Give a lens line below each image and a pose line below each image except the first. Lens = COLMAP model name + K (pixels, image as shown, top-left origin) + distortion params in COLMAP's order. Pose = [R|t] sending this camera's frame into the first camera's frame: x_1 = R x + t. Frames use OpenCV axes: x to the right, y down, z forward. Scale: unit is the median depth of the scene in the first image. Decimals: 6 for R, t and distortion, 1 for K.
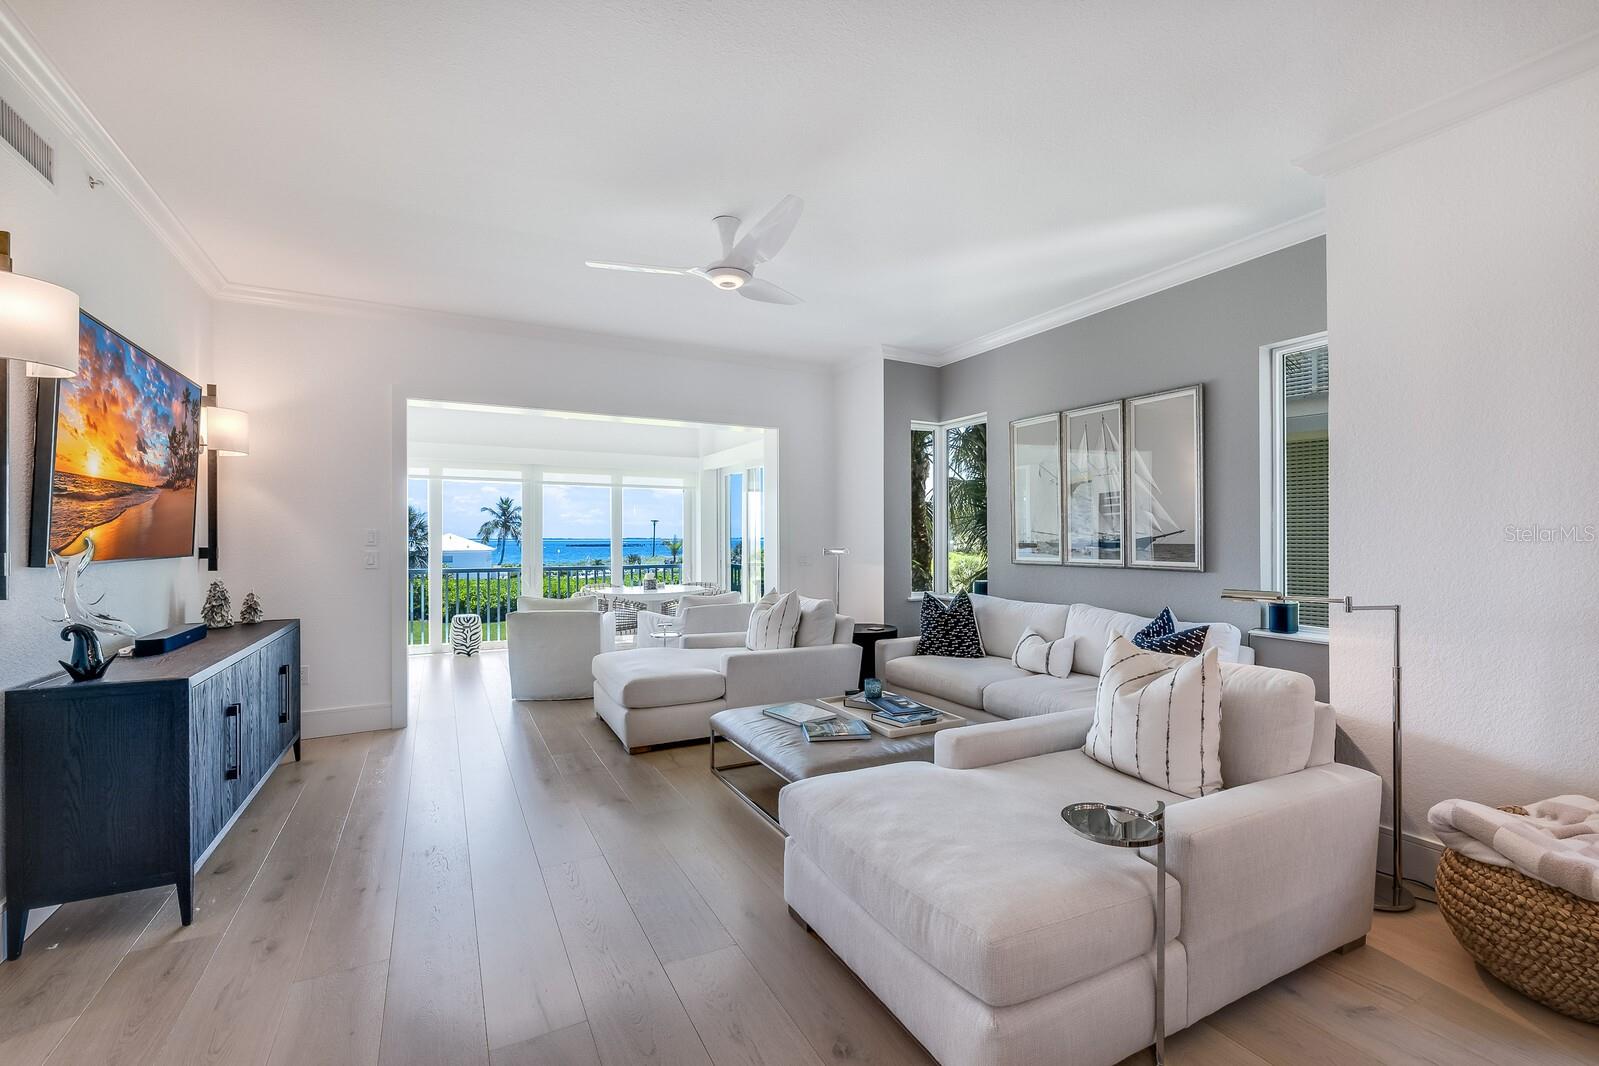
lens RADIAL K [[689.1, 0, 799.5], [0, 689.1, 533.0], [0, 0, 1]] dist [-0.001617, -0.000028]
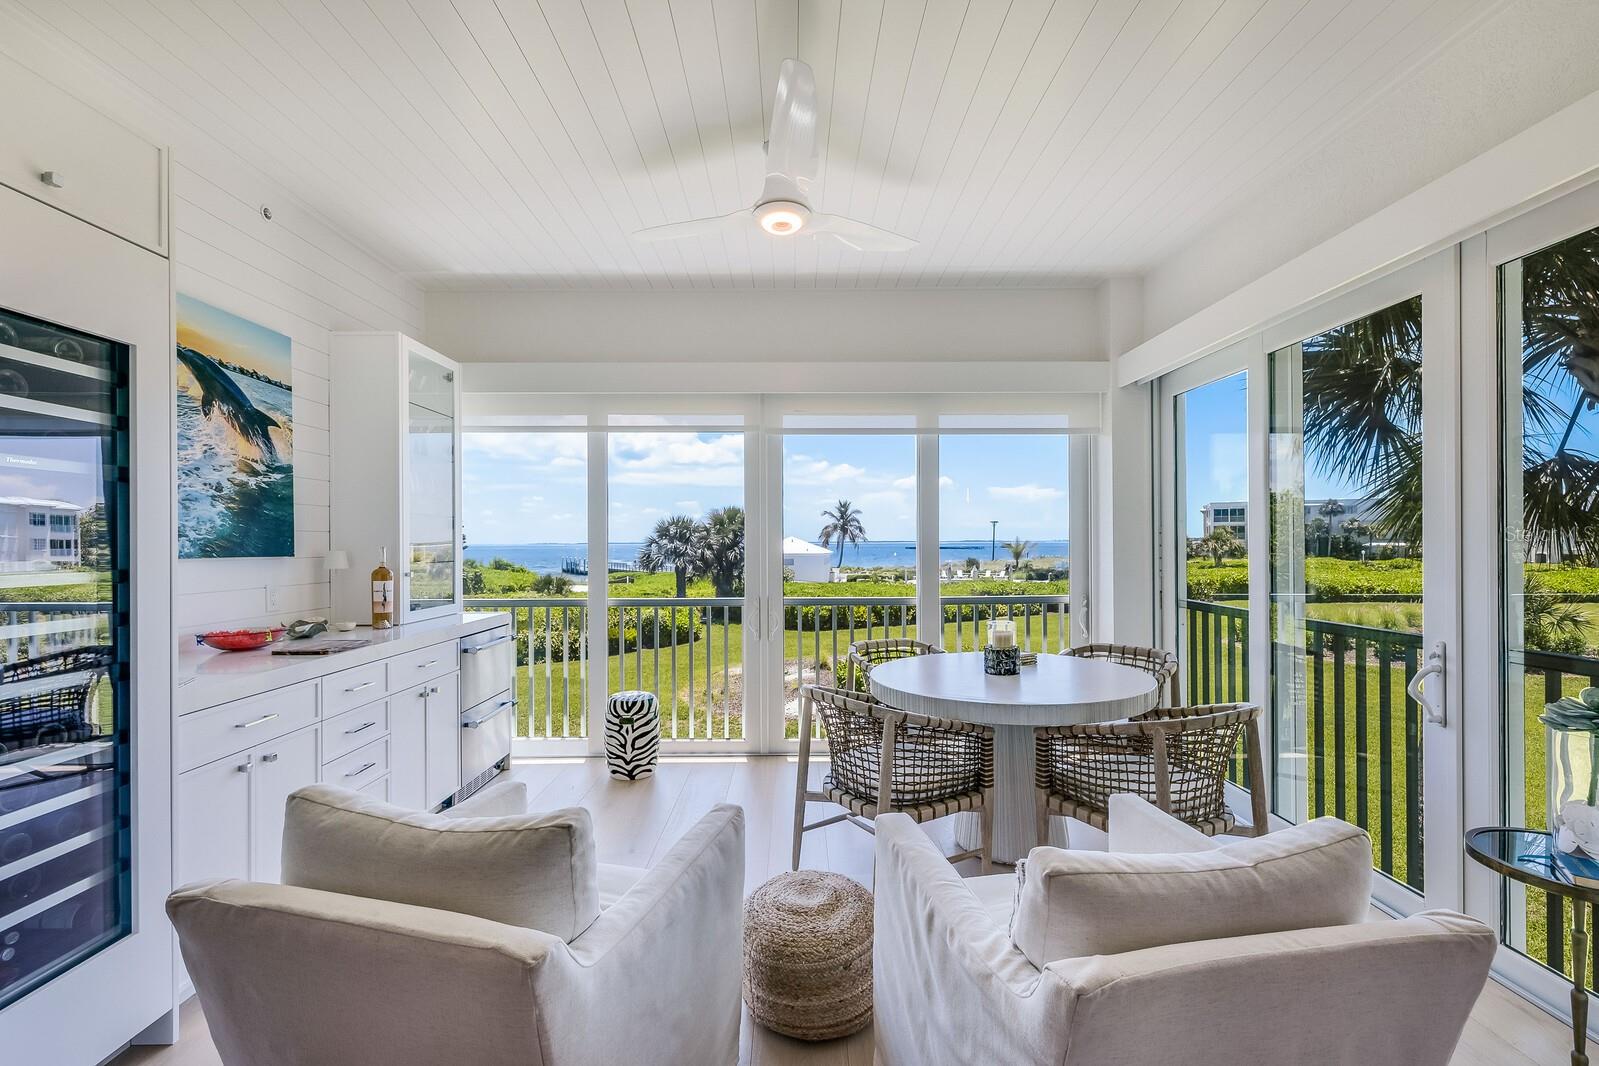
lens RADIAL K [[689.1, 0, 799.5], [0, 689.1, 533.0], [0, 0, 1]] dist [-0.001617, -0.000028]
pose [[0.885704, -0.010005, -0.464142, -0.018321], [0.008535, 0.999950, -0.005269, 0.000342], [0.464171, 0.000705, 0.885745, 0.081949]]
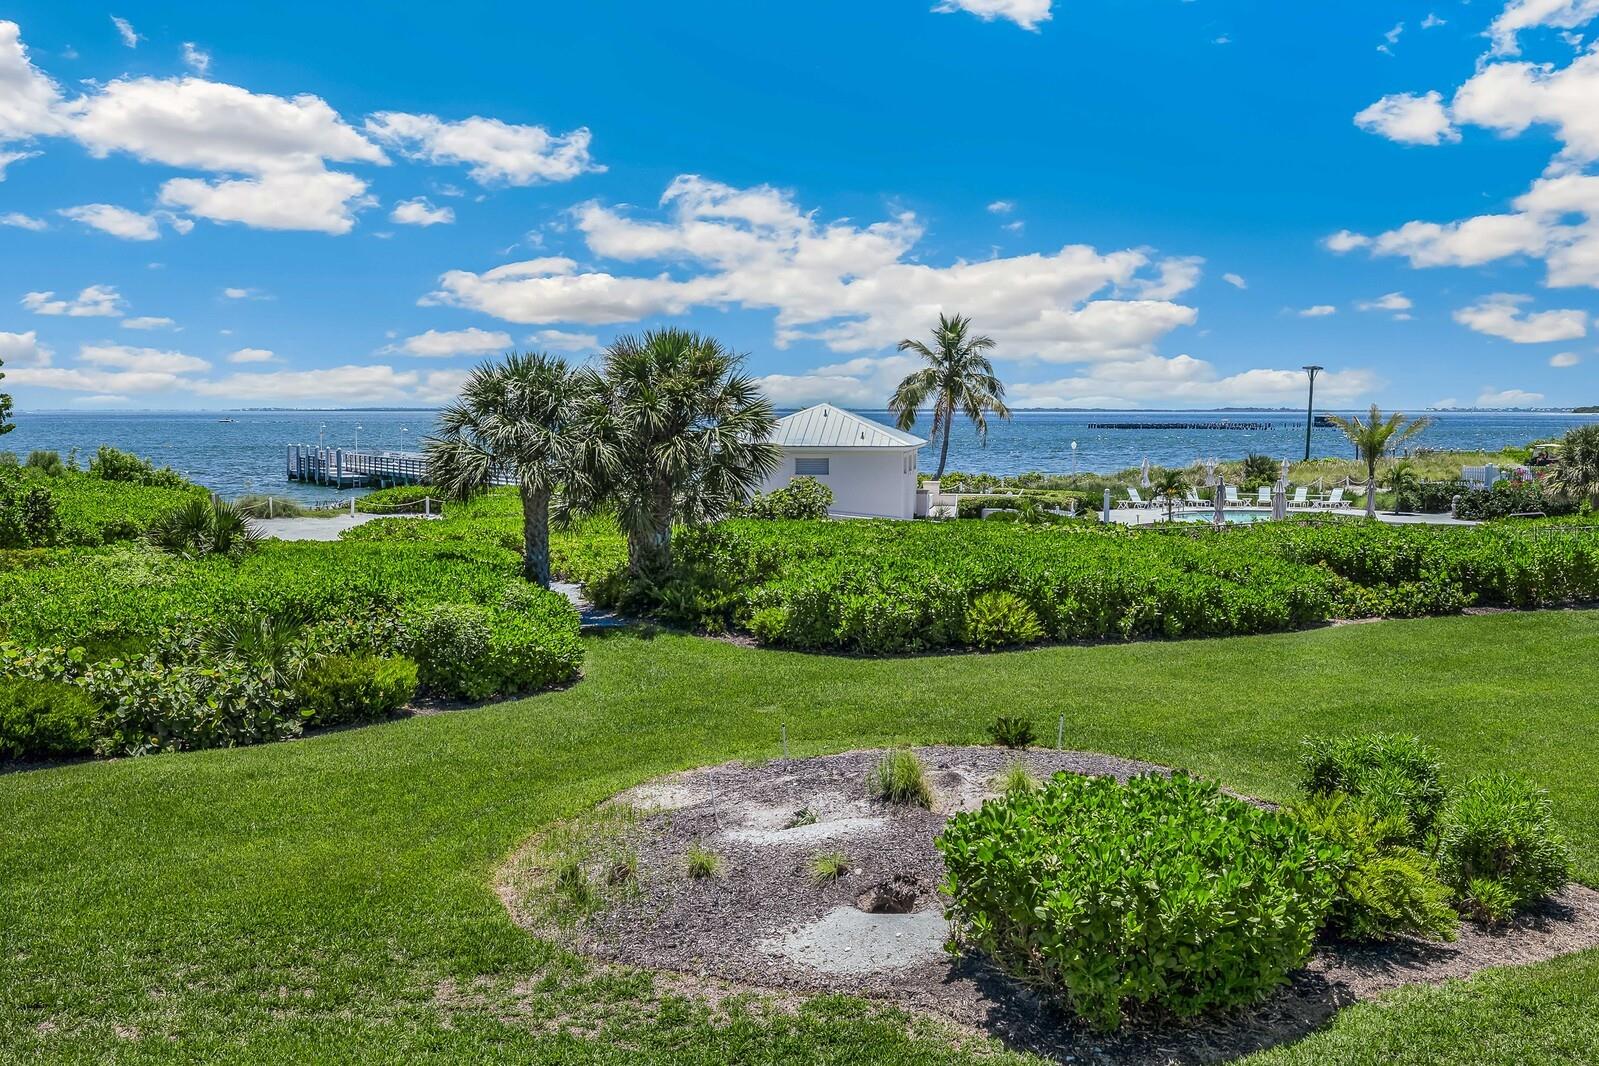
lens RADIAL K [[1610.9, 0, 799.5], [0, 1610.9, 533.0], [0, 0, 1]] dist [-0.010855, -0.003104]
pose [[0.873036, 0.037867, -0.486183, -0.038057], [0.002999, 0.996545, 0.083003, -0.002080], [0.487646, -0.073923, 0.869906, 0.119580]]
